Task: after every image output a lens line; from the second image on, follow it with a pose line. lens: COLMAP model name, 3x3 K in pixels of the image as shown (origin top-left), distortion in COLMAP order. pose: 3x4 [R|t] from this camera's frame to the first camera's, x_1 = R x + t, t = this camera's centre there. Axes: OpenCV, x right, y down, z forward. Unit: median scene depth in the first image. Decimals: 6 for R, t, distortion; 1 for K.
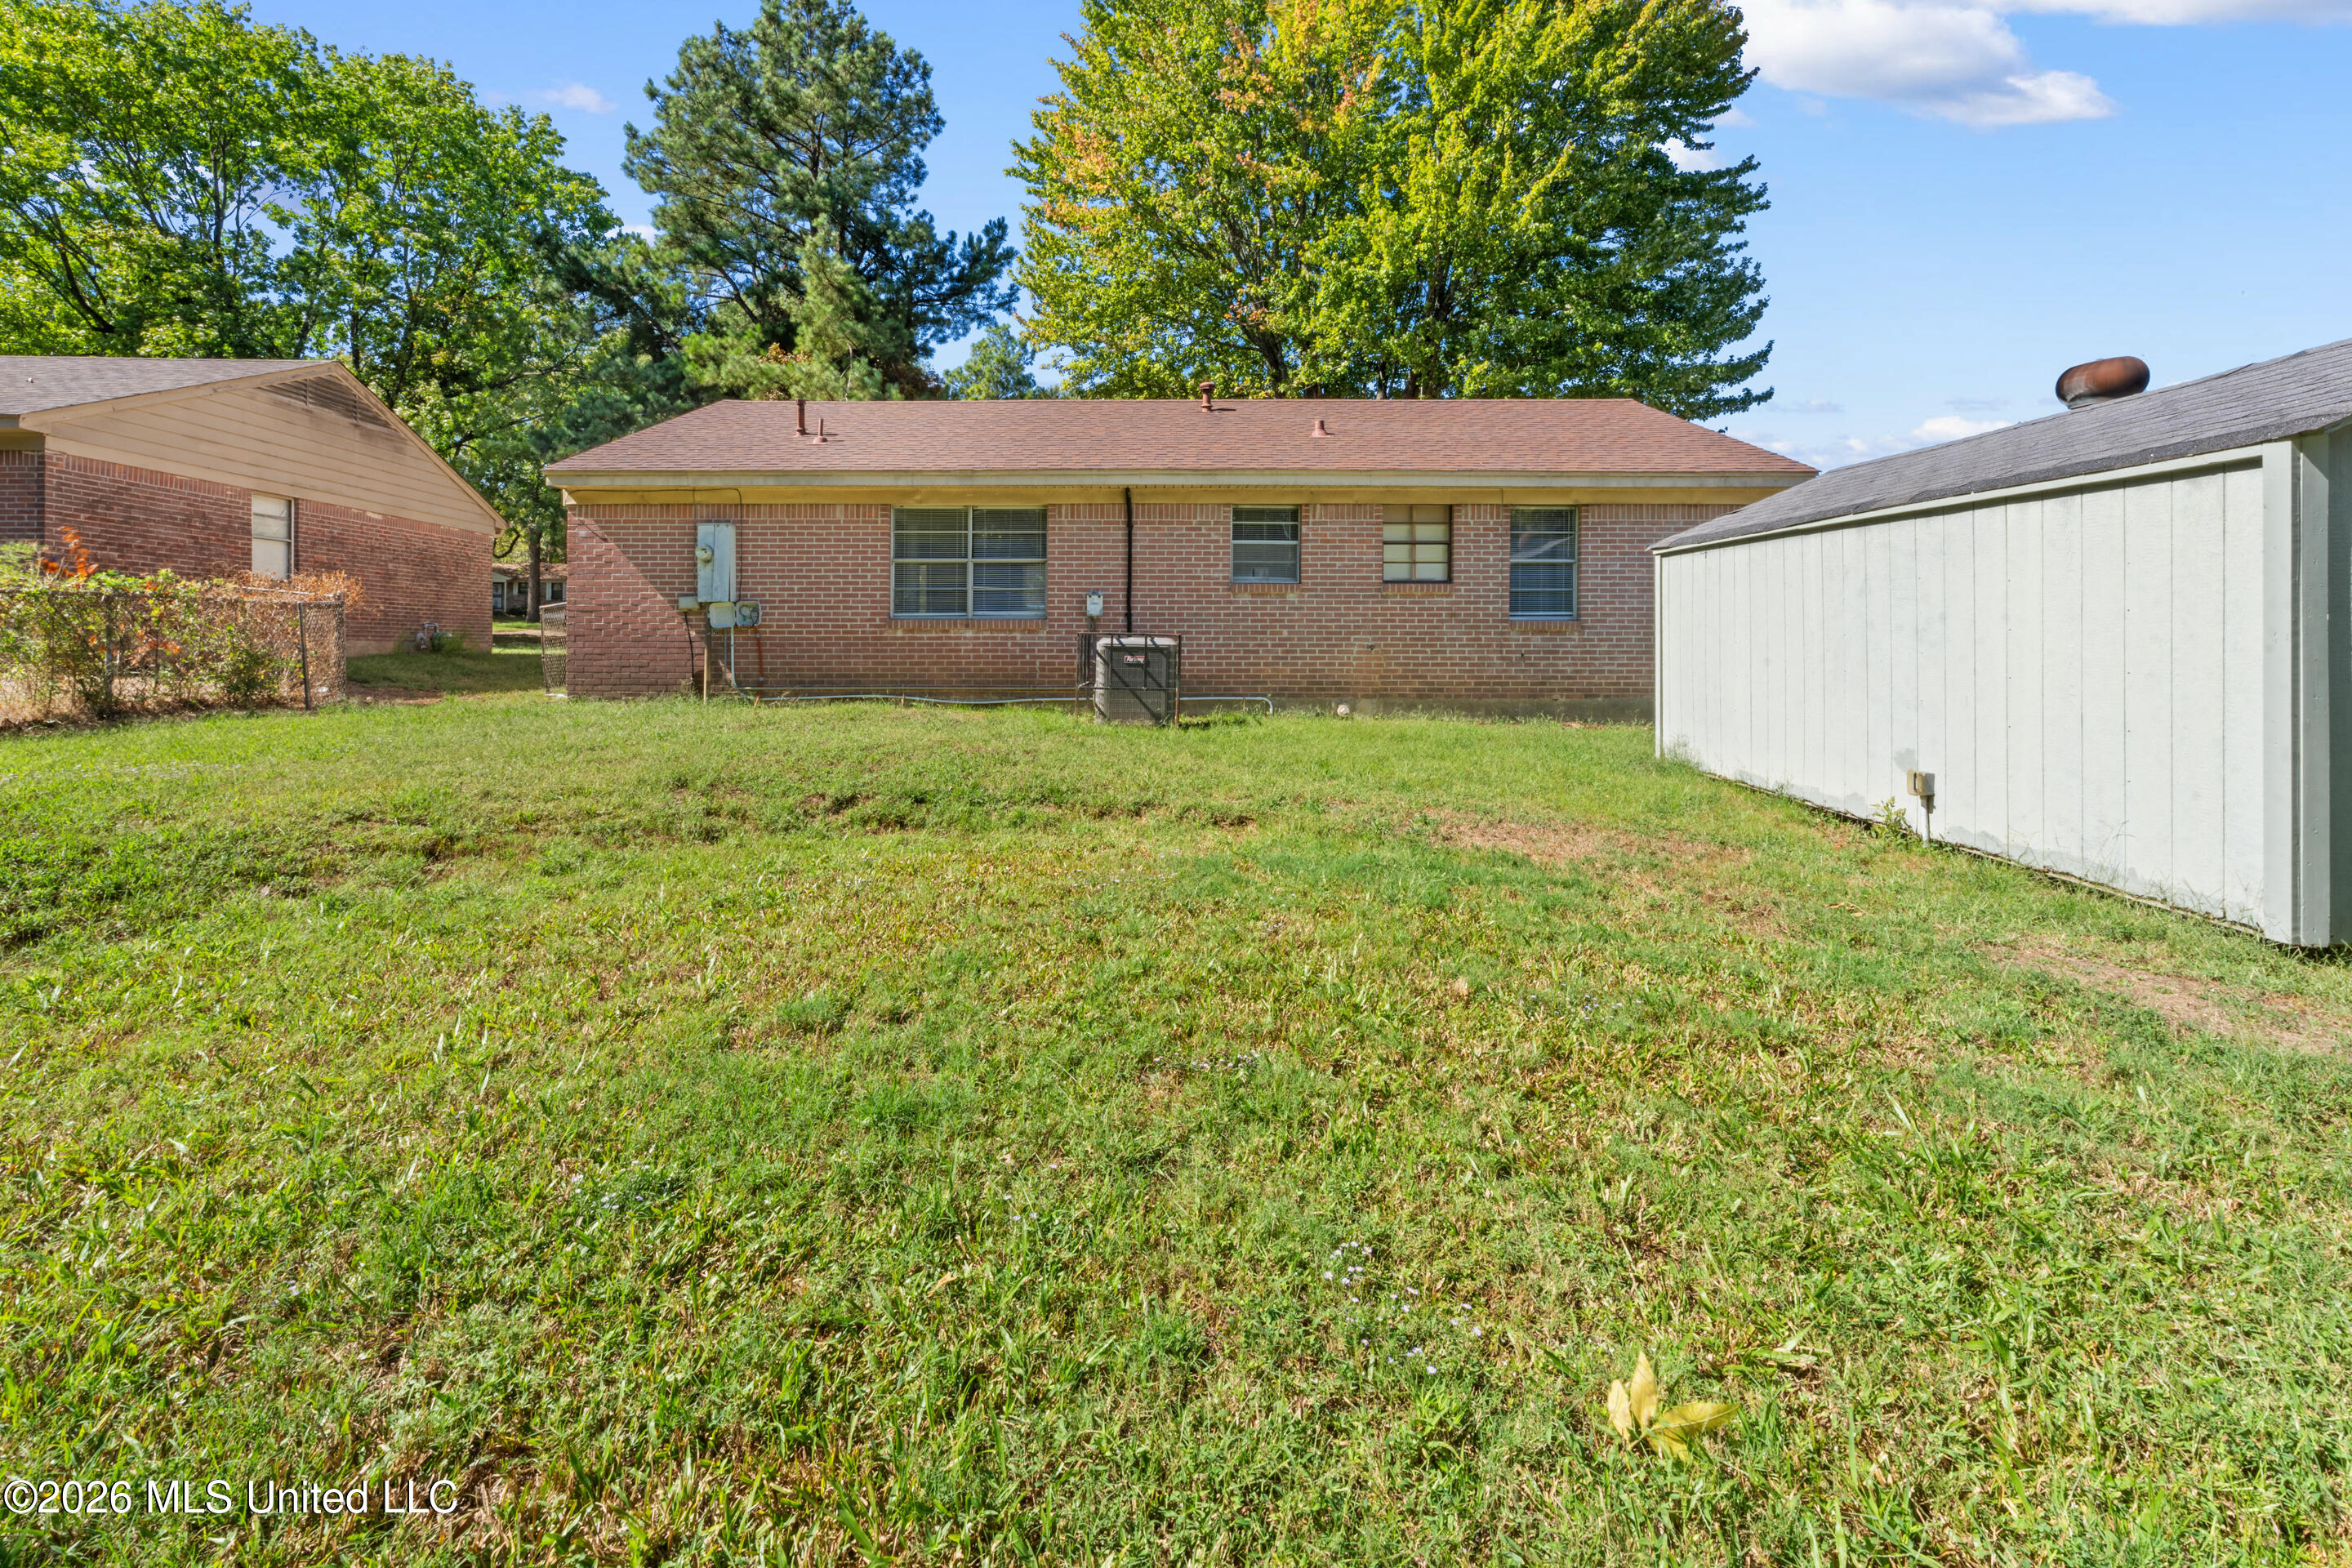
lens RADIAL K [[965.2, 0, 1230.2], [0, 965.2, 671.7], [0, 0, 1]] dist [-0.002713, -0.000049]
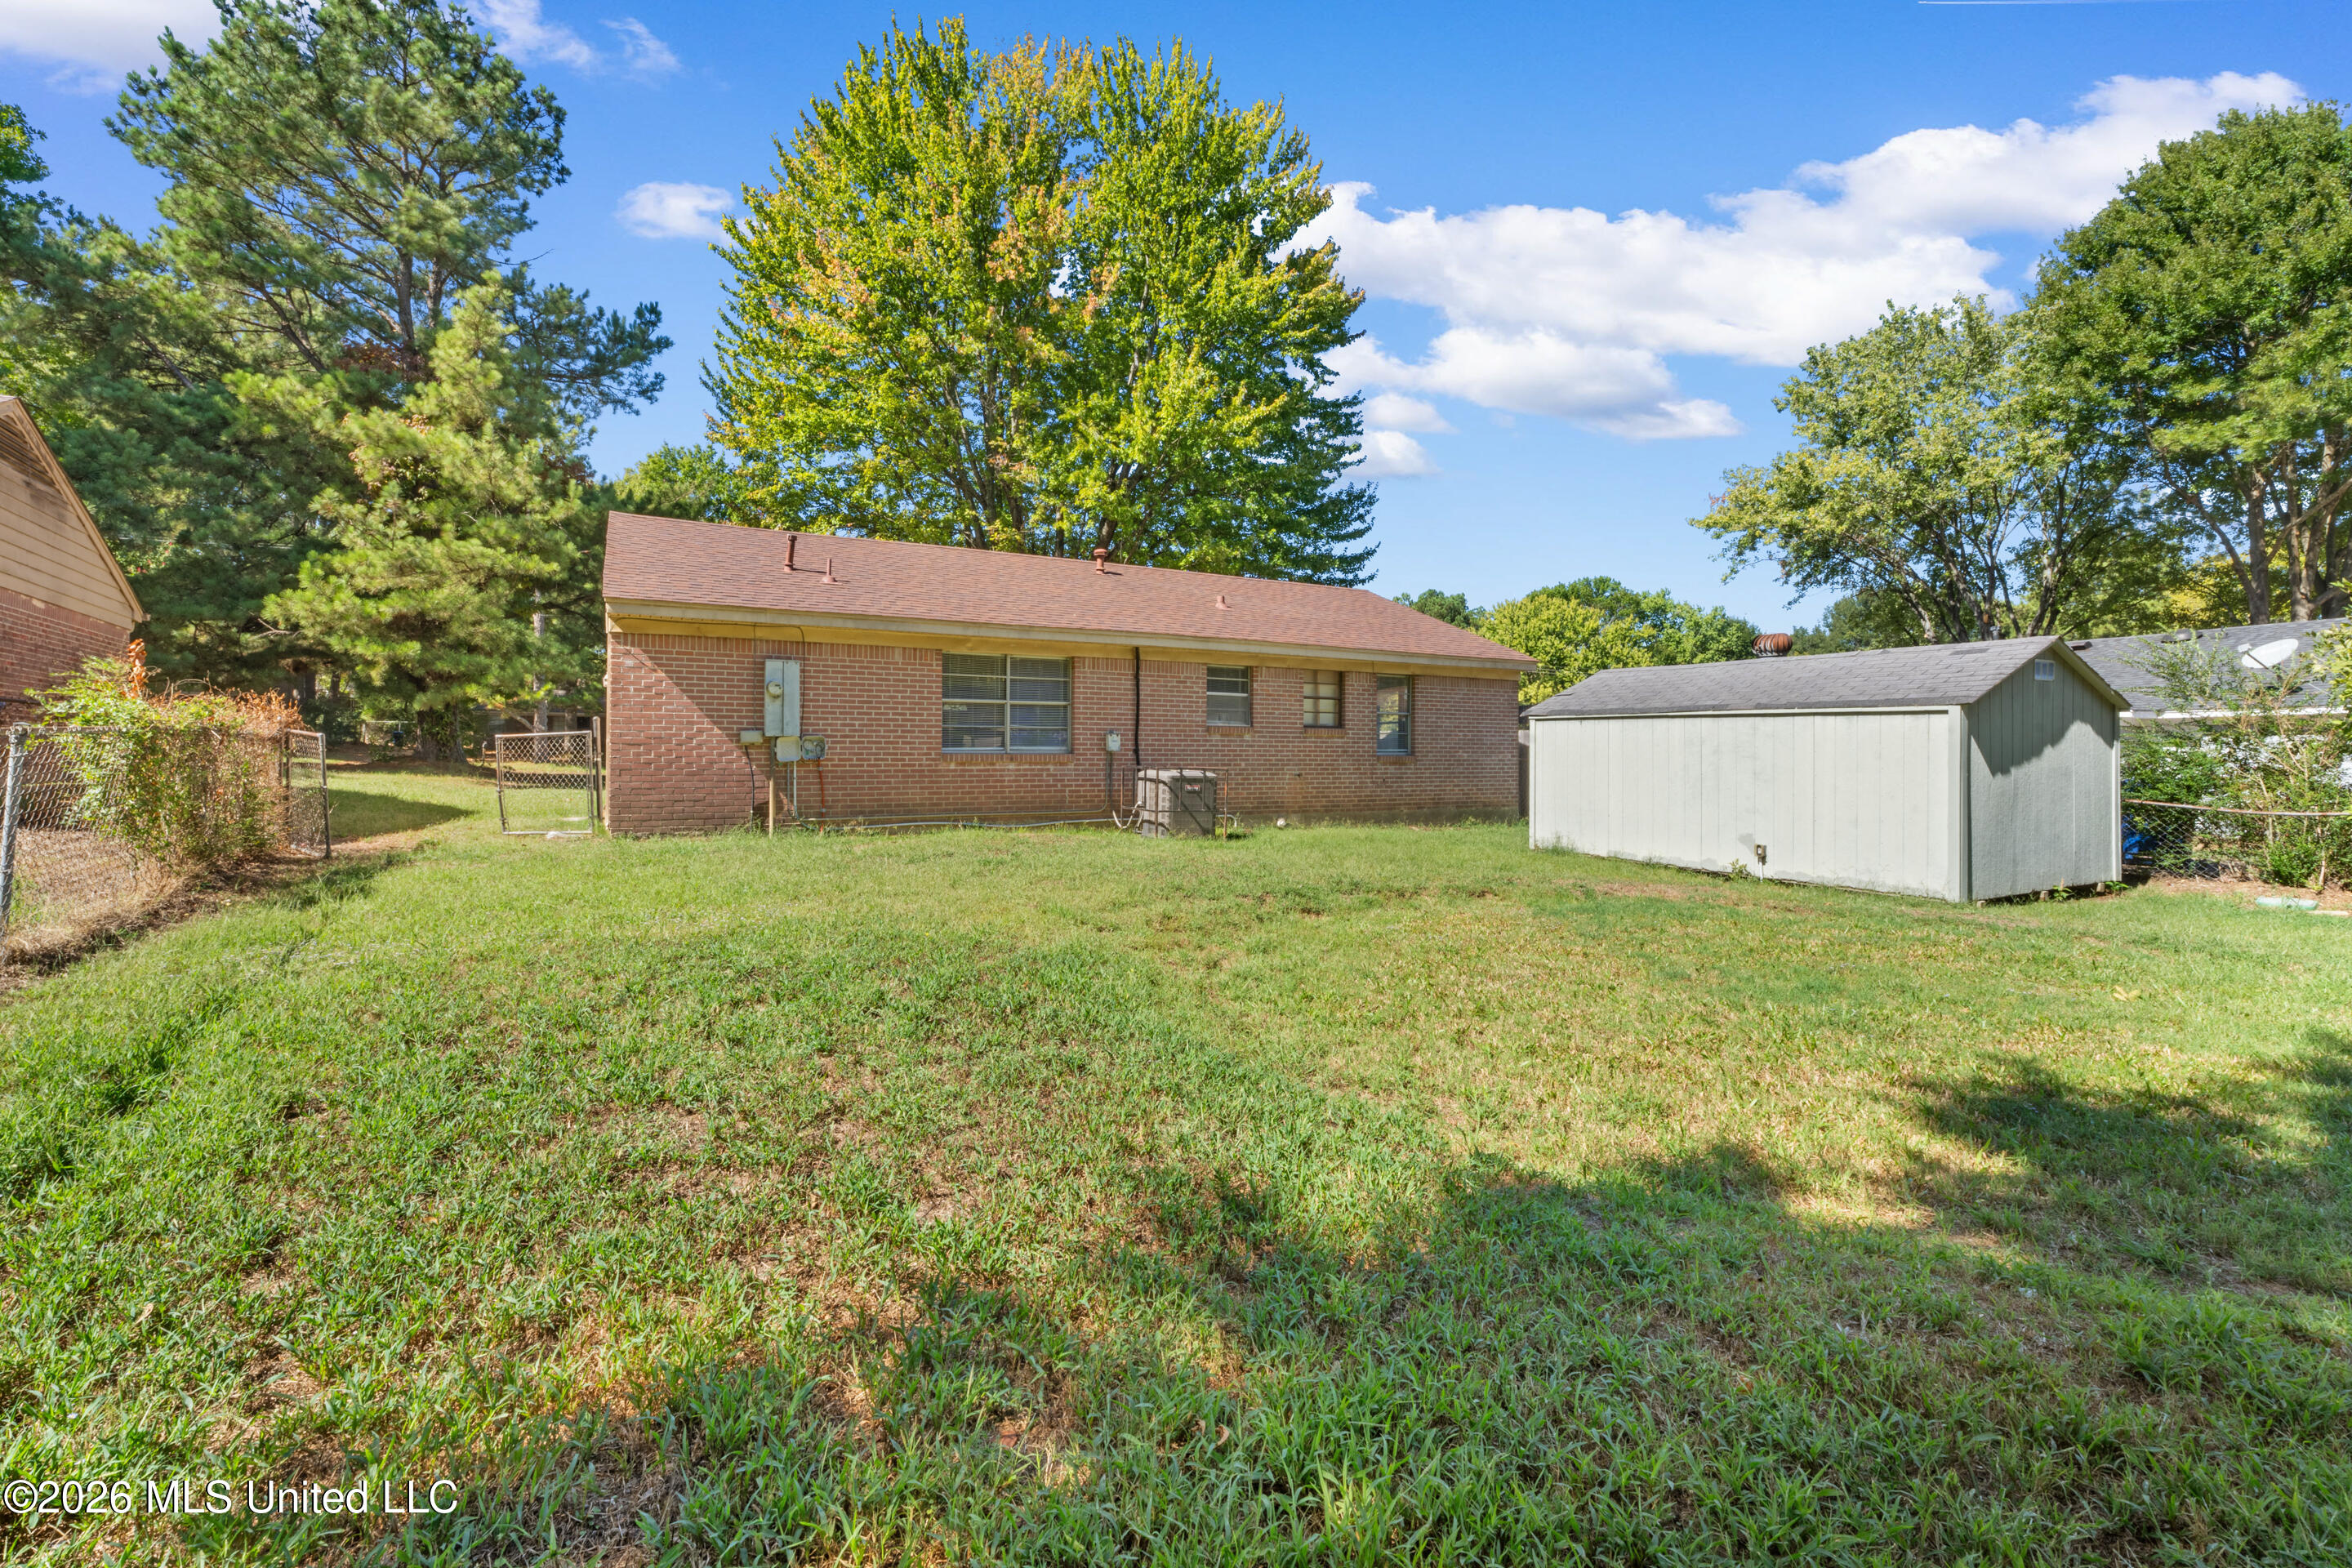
lens RADIAL K [[965.2, 0, 1158.4], [0, 965.2, 774.7], [0, 0, 1]] dist [-0.002713, -0.000049]
pose [[0.884612, -0.007323, 0.466270, -0.647843], [0.011240, 0.999921, -0.005621, -0.020855], [-0.466192, 0.010213, 0.884624, -0.092497]]
